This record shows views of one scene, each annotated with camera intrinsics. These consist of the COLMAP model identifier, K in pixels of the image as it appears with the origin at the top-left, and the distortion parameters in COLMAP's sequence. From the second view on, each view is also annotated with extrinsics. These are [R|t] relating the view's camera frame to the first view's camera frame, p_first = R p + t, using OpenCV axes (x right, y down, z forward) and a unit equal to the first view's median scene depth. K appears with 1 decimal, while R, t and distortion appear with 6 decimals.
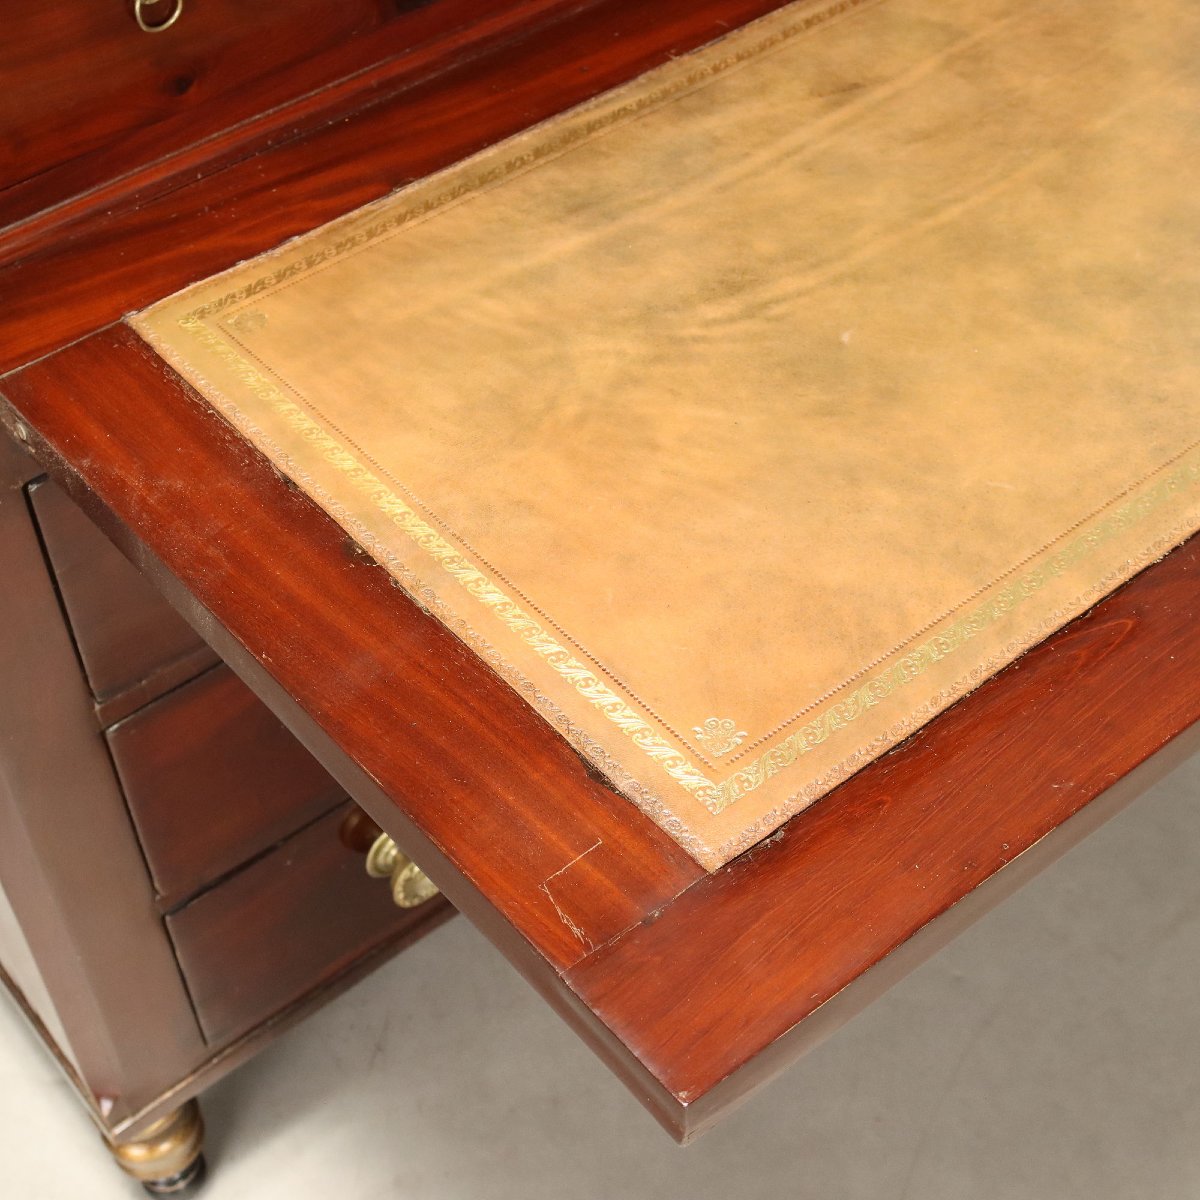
lens RADIAL K [[1942.9, 0, 600.0], [0, 1942.9, 600.0], [0, 0, 1]] dist [0.018811, 0.129484]
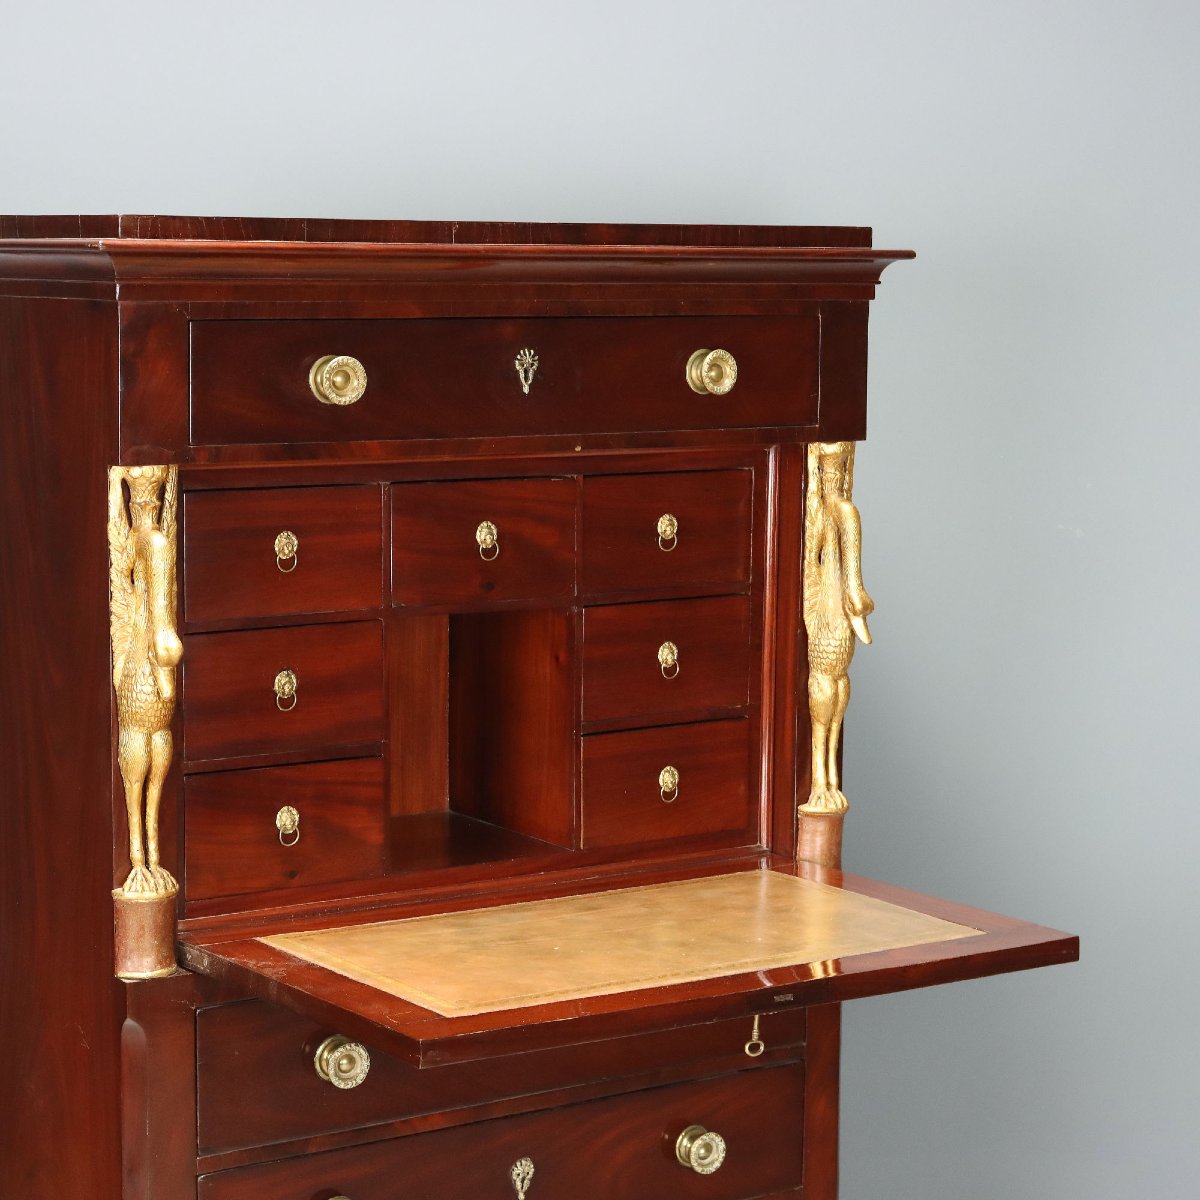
lens RADIAL K [[2851.1, 0, 600.0], [0, 2851.1, 600.0], [0, 0, 1]] dist [-0.050894, -0.086381]
pose [[0.994964, 0.029453, -0.095803, 0.481798], [-0.085275, 0.751036, -0.654732, 1.743763], [0.052668, 0.659605, 0.749765, -1.798906]]
